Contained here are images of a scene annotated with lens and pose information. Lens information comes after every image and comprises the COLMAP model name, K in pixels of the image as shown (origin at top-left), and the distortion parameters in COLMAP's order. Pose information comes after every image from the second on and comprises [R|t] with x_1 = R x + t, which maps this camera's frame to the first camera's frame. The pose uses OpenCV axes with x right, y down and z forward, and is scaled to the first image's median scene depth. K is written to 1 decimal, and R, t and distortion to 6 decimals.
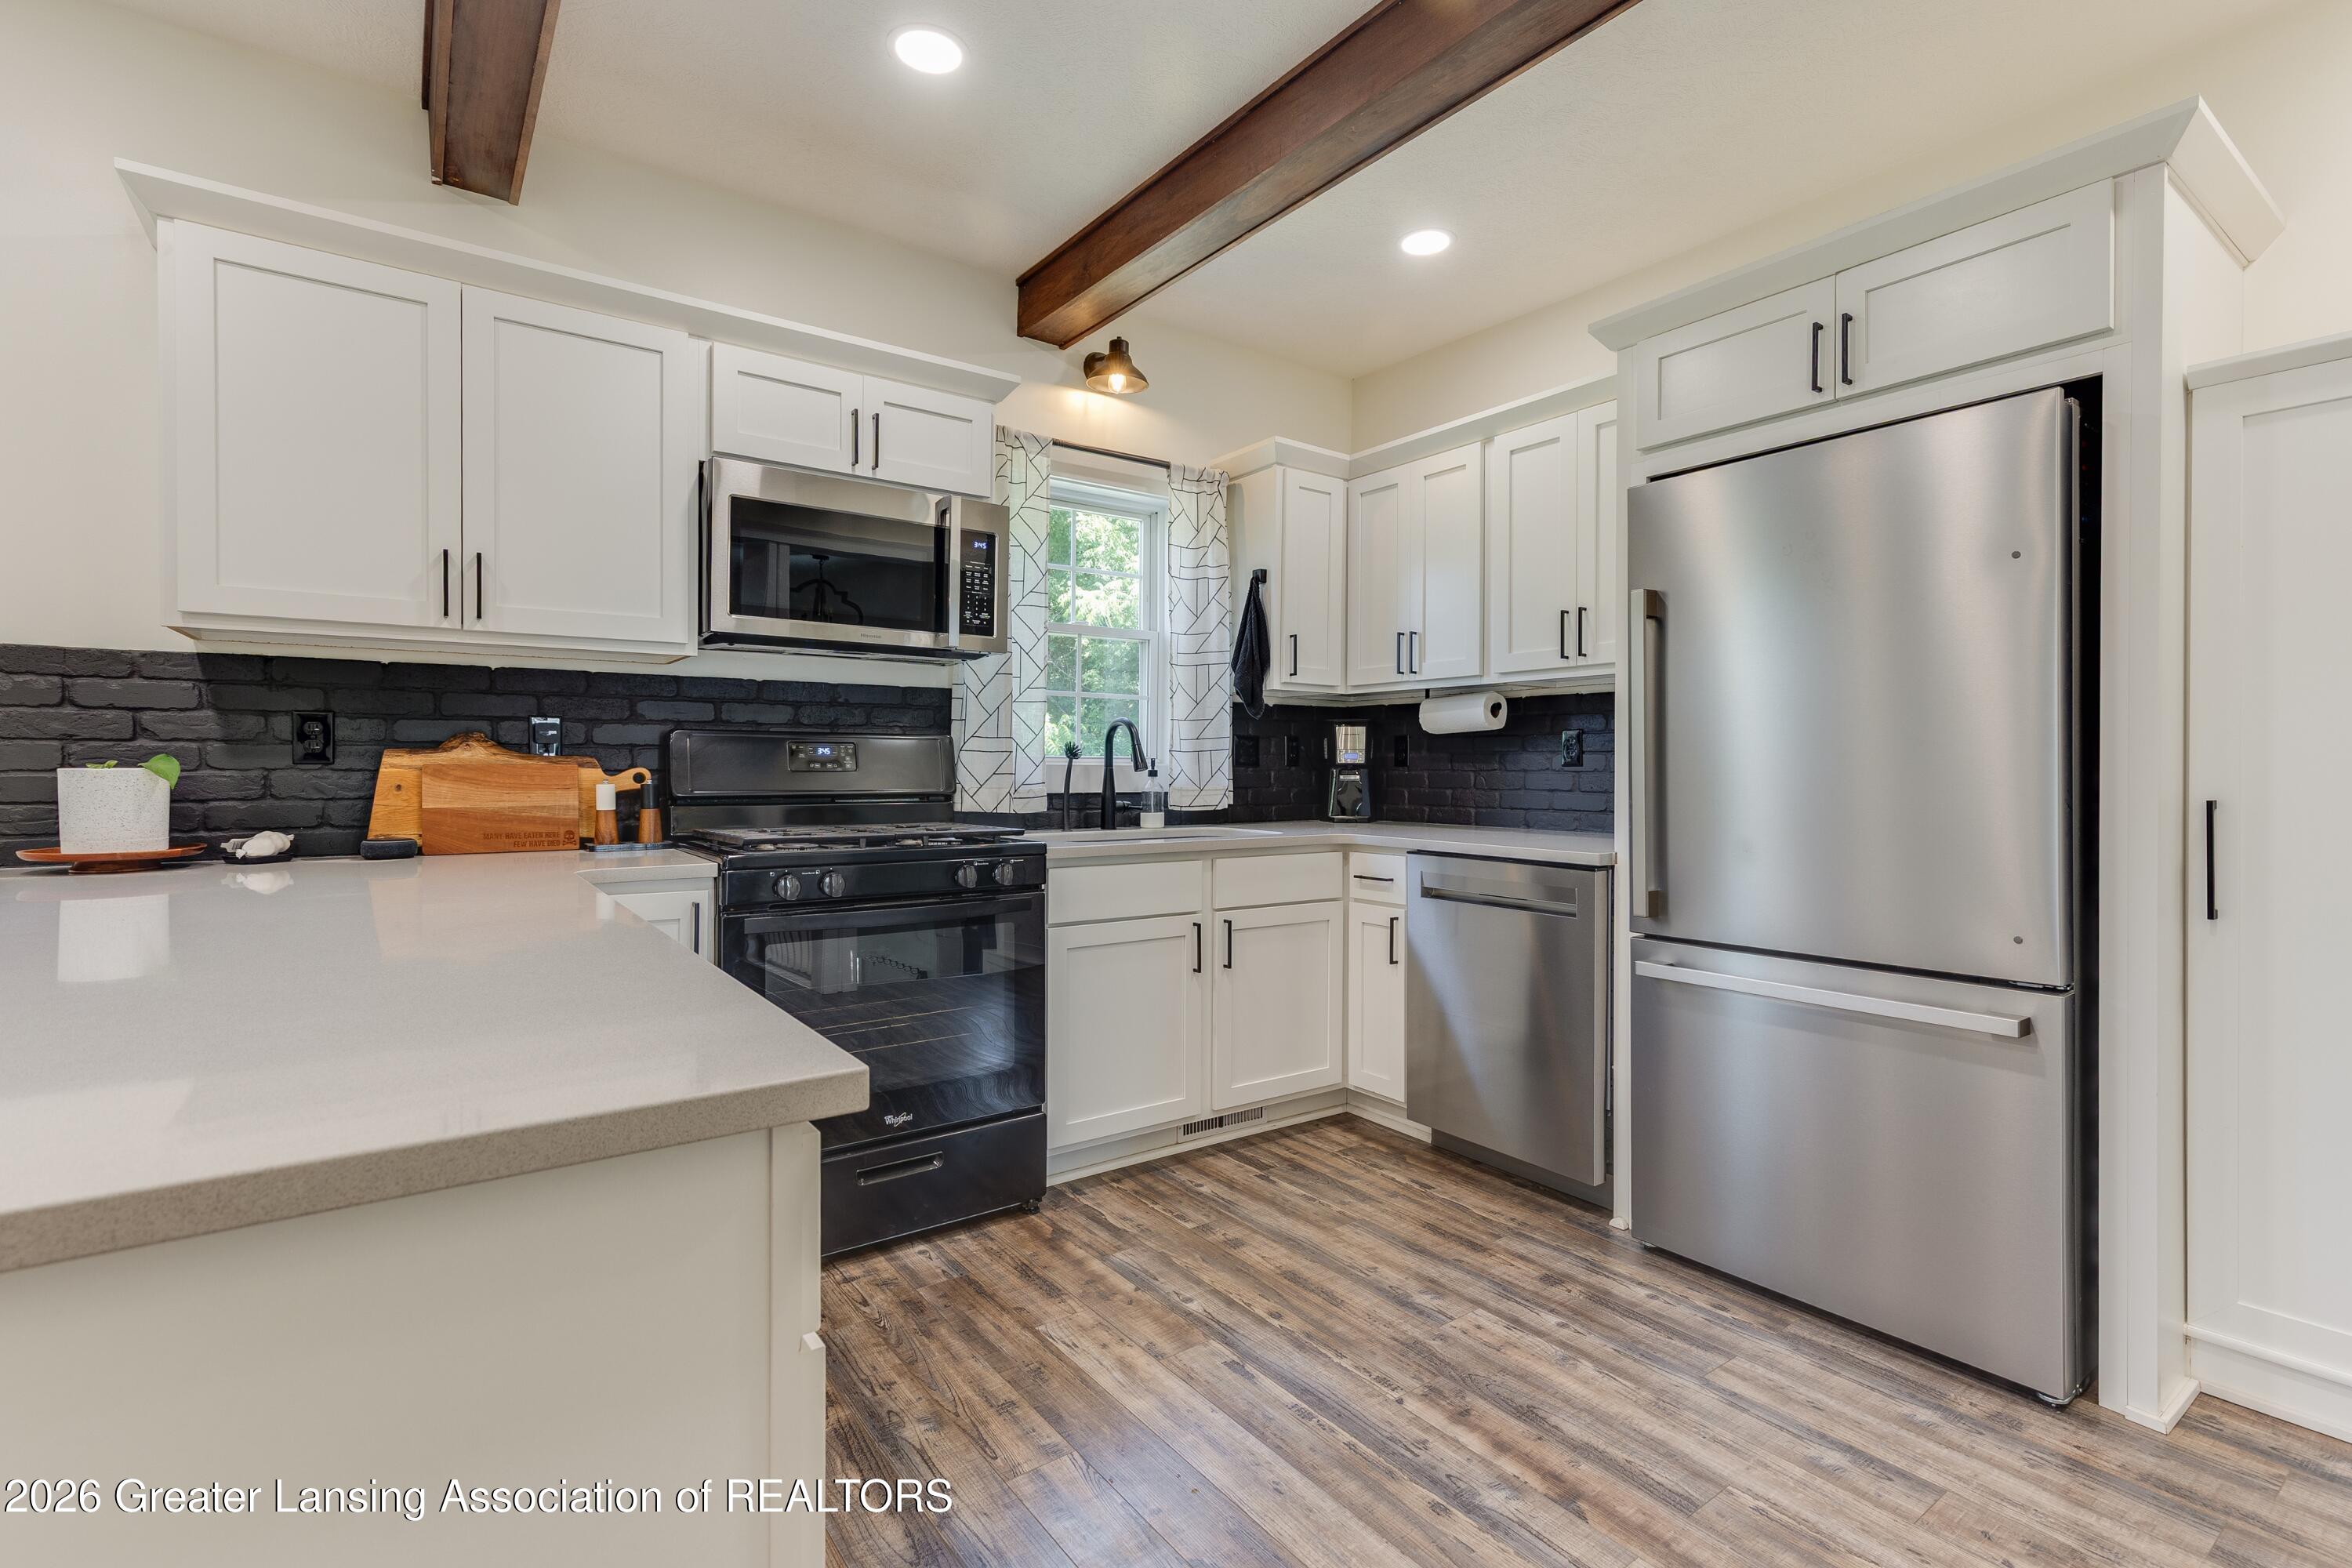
lens RADIAL K [[1077.4, 0, 1169.9], [0, 1077.4, 759.9], [0, 0, 1]] dist [0.001069, 0.000048]
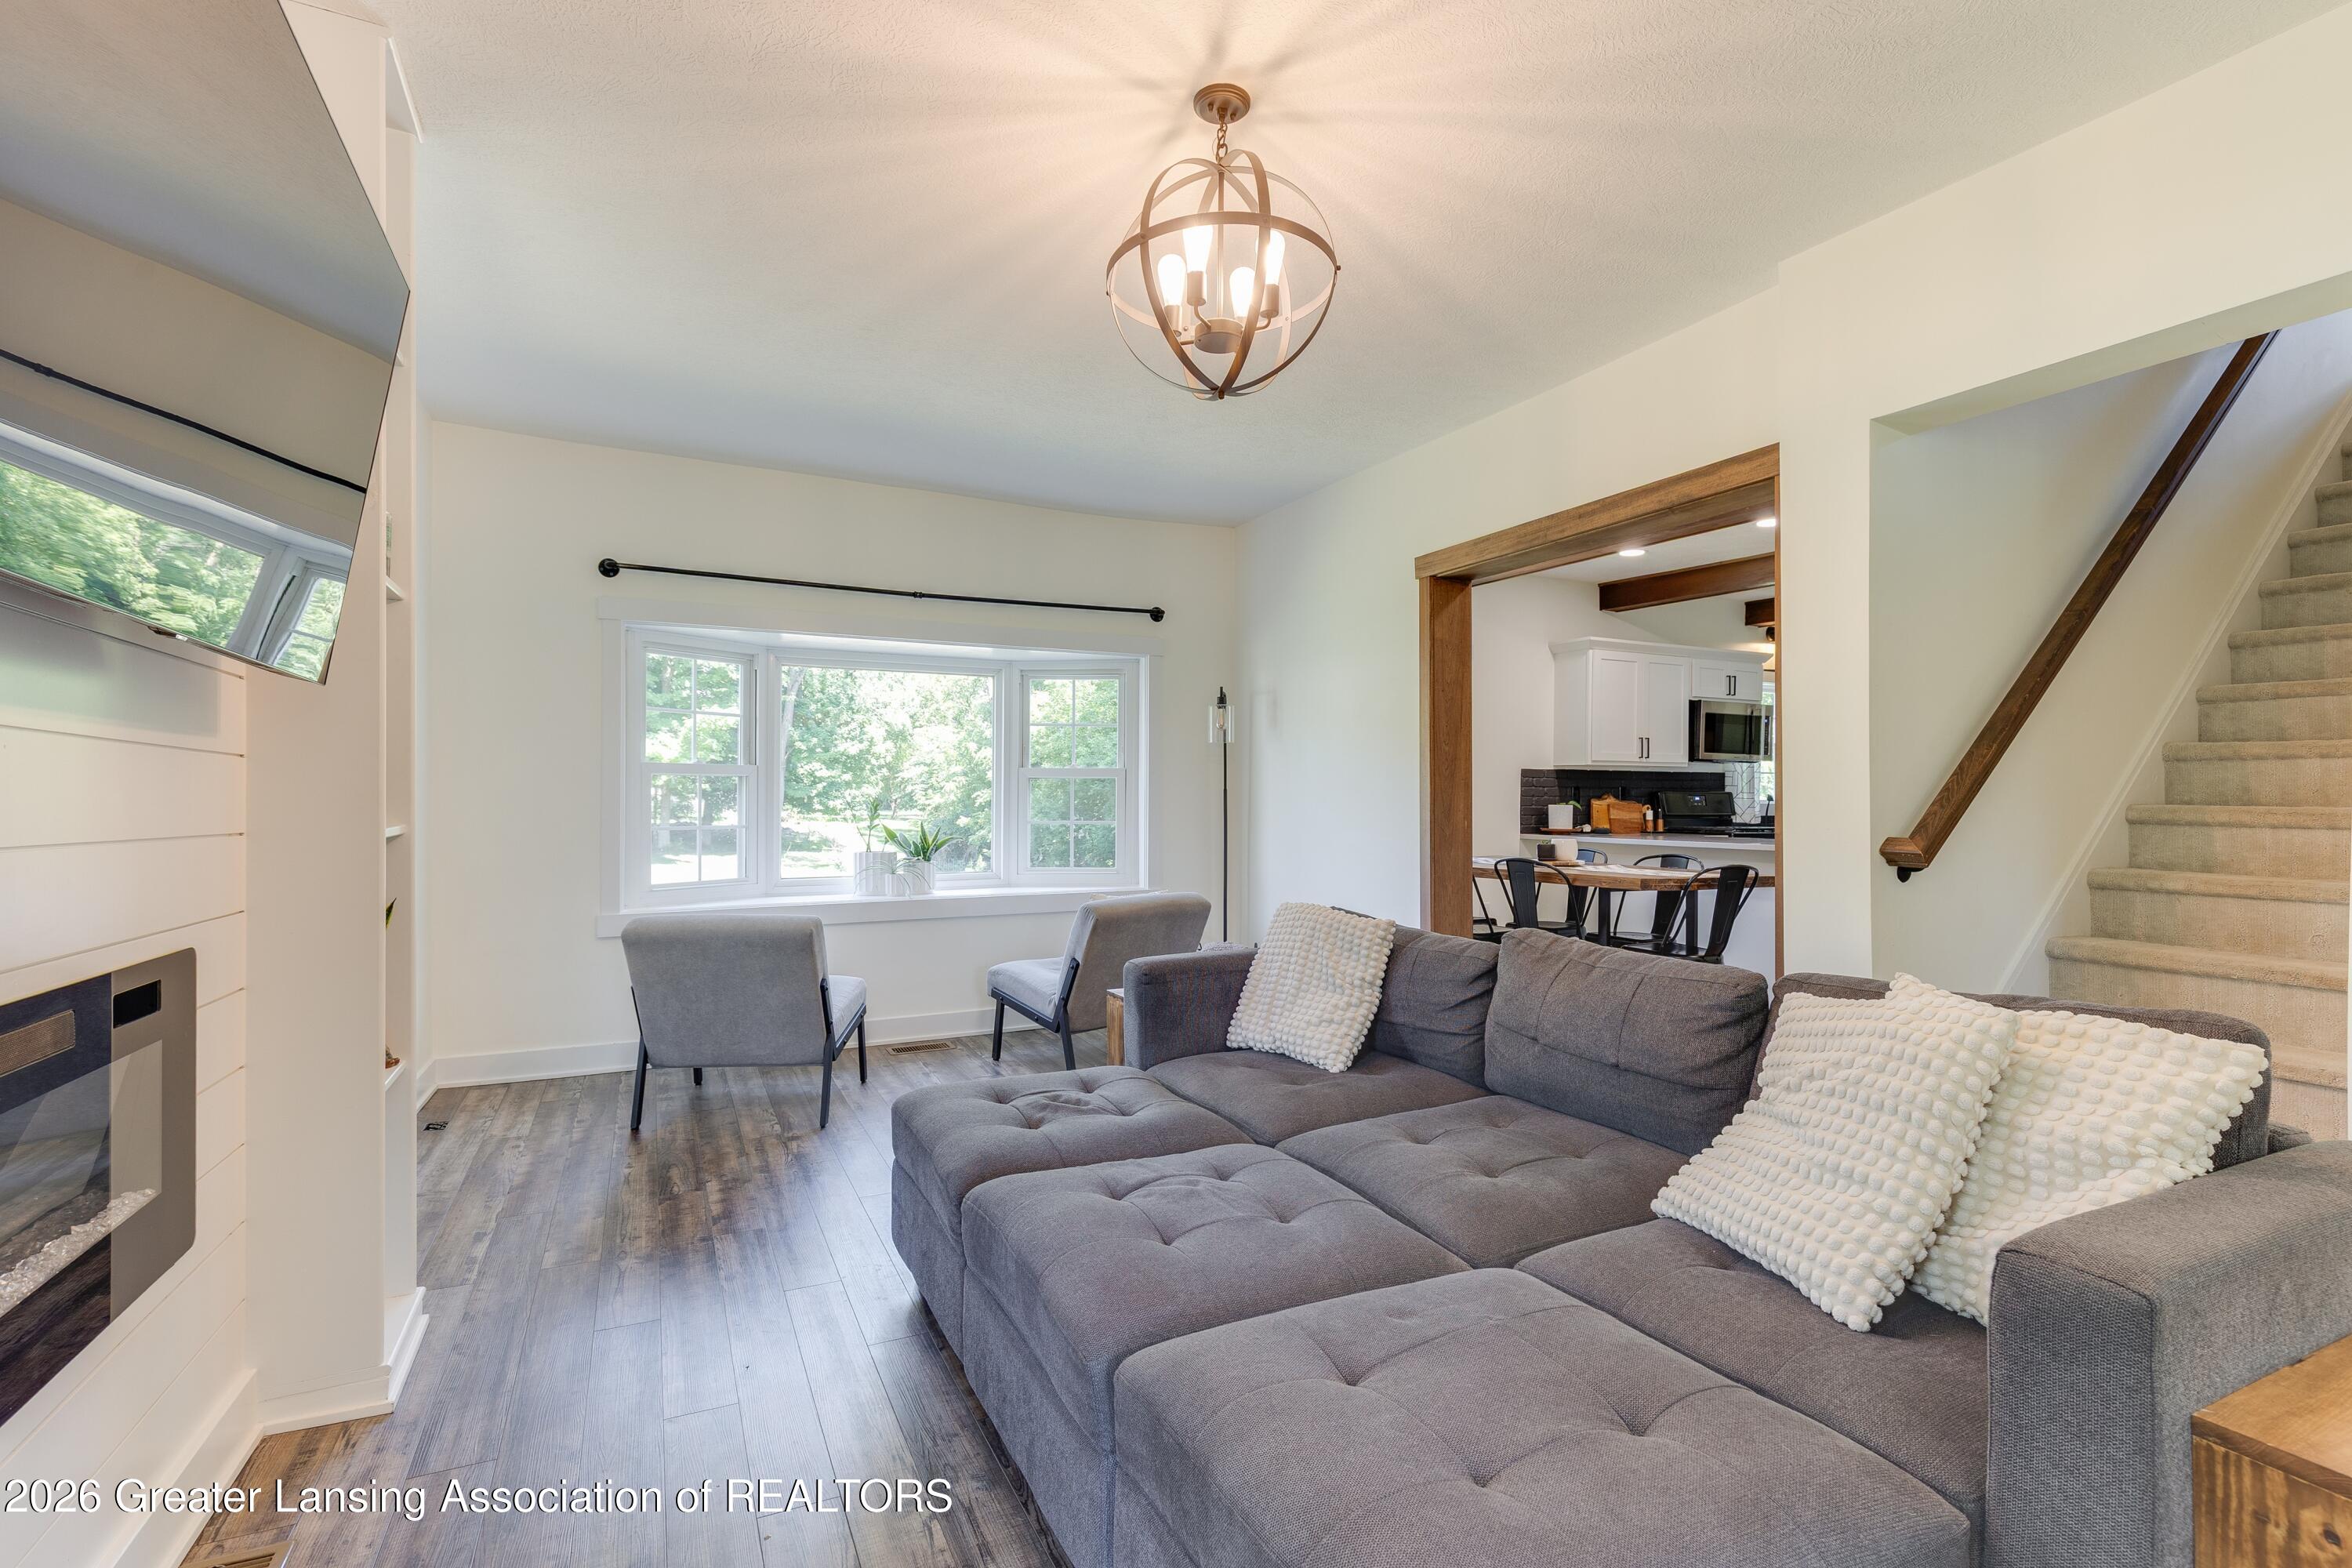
lens RADIAL K [[1083.6, 0, 1182.5], [0, 1083.6, 800.3], [0, 0, 1]] dist [0.004988, -0.000074]
pose [[0.986341, -0.001765, -0.164706, -1.029559], [0.001882, 0.999998, 0.000557, -0.006882], [0.164705, -0.000859, 0.986342, -1.678139]]
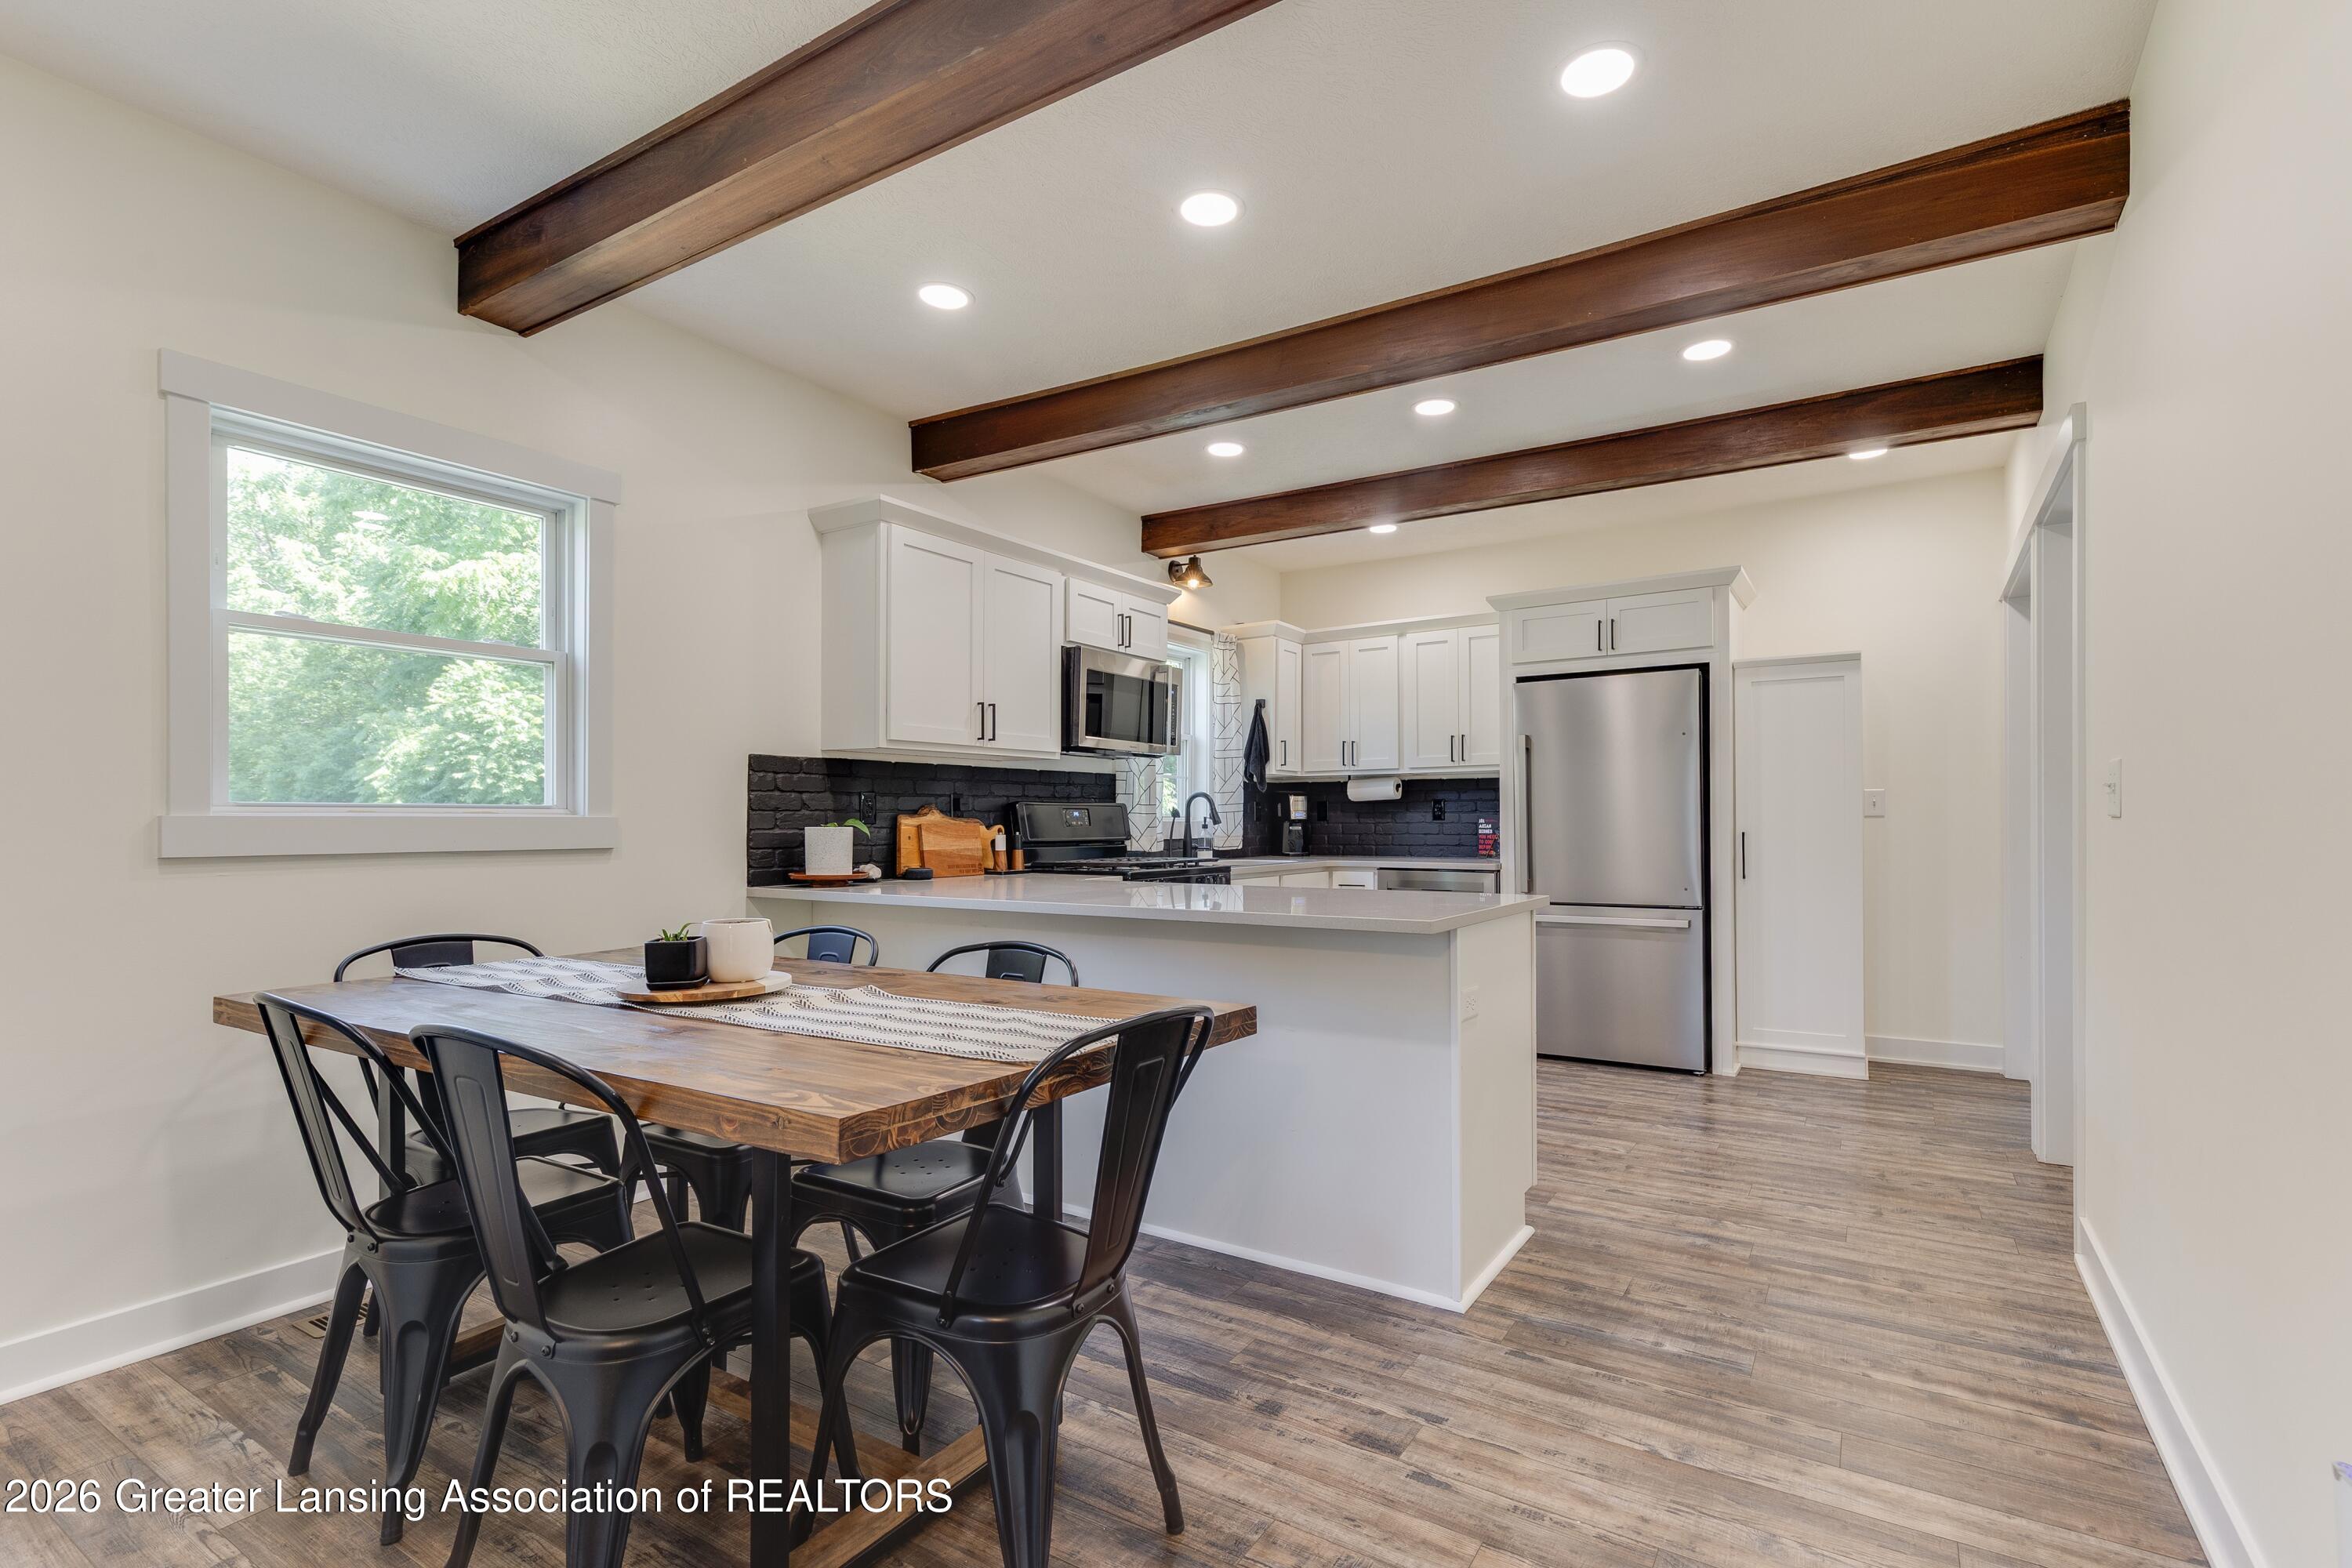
lens RADIAL K [[1083.6, 0, 1182.5], [0, 1083.6, 800.3], [0, 0, 1]] dist [0.004988, -0.000074]
pose [[0.933463, -0.000888, 0.358671, -0.688788], [0.006083, 0.999892, -0.013355, -0.005368], [-0.358621, 0.014648, 0.933368, -0.530785]]
